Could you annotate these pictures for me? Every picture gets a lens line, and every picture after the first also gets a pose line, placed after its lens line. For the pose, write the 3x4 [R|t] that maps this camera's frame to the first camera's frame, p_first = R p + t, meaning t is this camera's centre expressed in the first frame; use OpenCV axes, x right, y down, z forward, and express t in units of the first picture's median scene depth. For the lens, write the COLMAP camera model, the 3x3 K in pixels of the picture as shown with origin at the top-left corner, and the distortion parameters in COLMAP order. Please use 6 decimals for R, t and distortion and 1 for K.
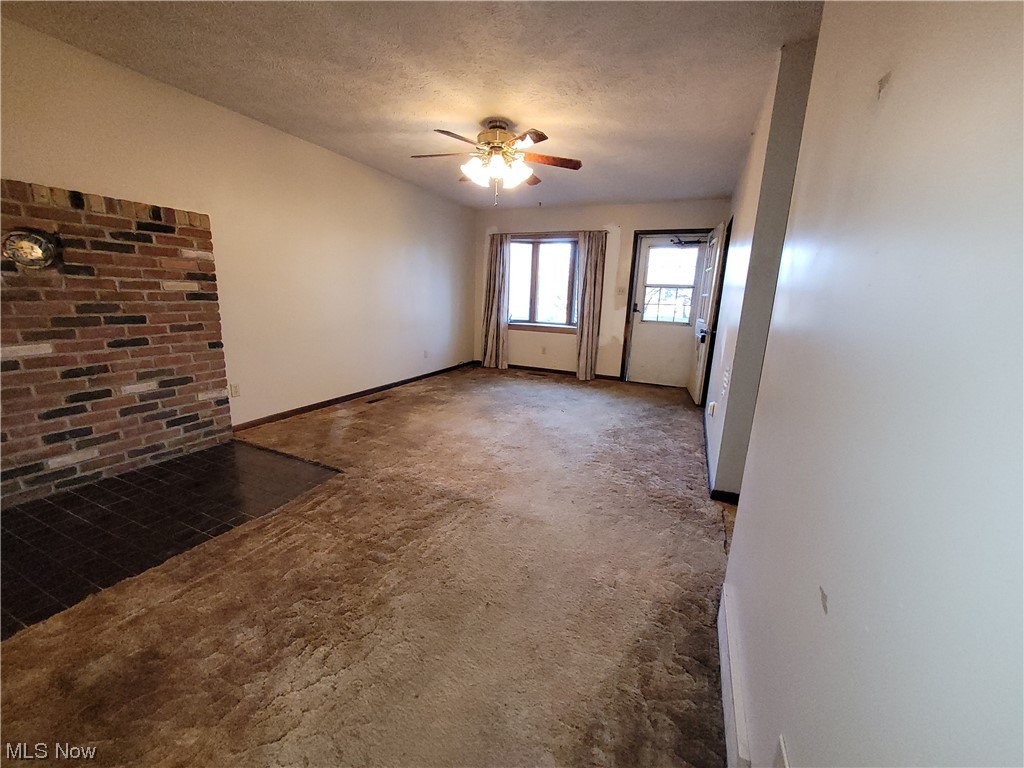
lens RADIAL K [[402.7, 0, 512.0], [0, 402.7, 384.0], [0, 0, 1]] dist [-0.000570, -0.000093]
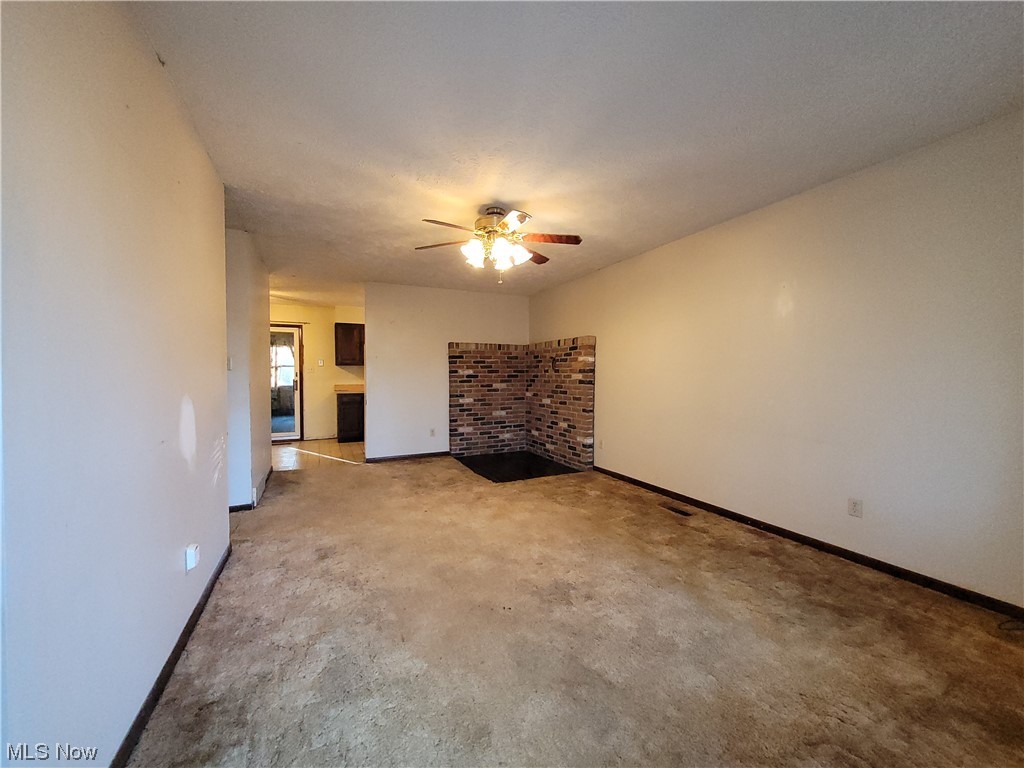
lens RADIAL K [[402.7, 0, 512.0], [0, 402.7, 384.0], [0, 0, 1]] dist [-0.000570, -0.000093]
pose [[-0.633148, -0.006389, -0.774004, 0.843410], [-0.182442, 0.973024, 0.141209, -0.436639], [0.752222, 0.230617, -0.617234, 2.018099]]
